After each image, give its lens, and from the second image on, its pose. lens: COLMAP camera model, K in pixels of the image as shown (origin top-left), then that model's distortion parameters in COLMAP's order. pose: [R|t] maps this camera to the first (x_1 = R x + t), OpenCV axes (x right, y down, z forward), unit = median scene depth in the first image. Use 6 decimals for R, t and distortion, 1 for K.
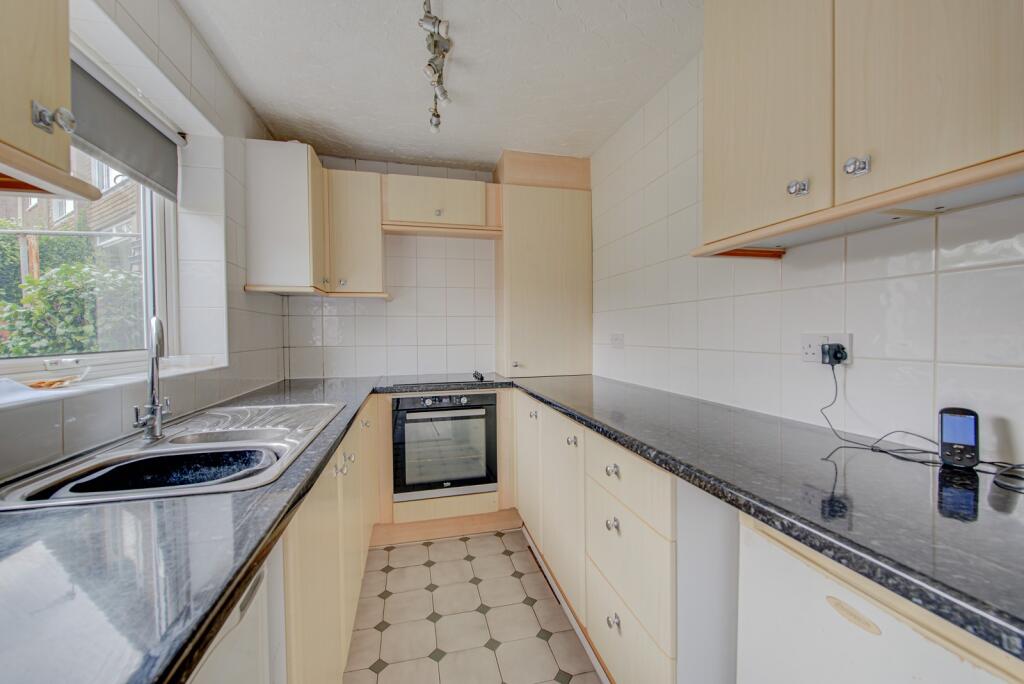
lens RADIAL K [[415.5, 0, 512.0], [0, 415.5, 342.0], [0, 0, 1]] dist [-0.000417, -0.000754]
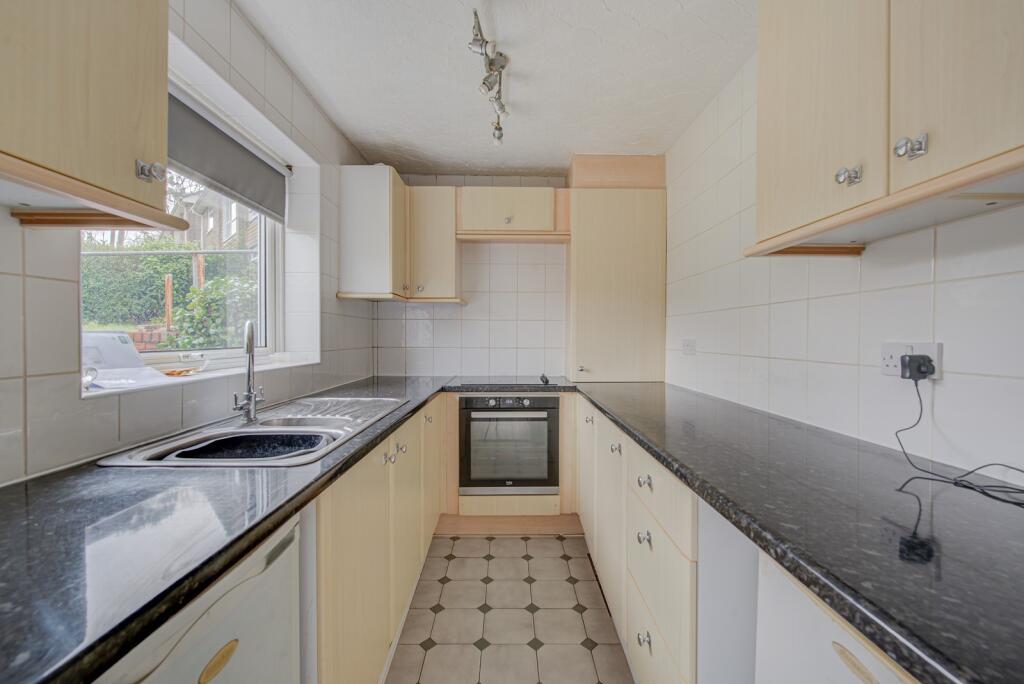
lens RADIAL K [[415.5, 0, 512.0], [0, 415.5, 342.0], [0, 0, 1]] dist [-0.000417, -0.000754]
pose [[0.973004, 0.015235, -0.230287, 0.104709], [-0.017081, 0.999836, -0.006028, -0.001710], [0.230157, 0.009799, 0.973104, -0.006563]]
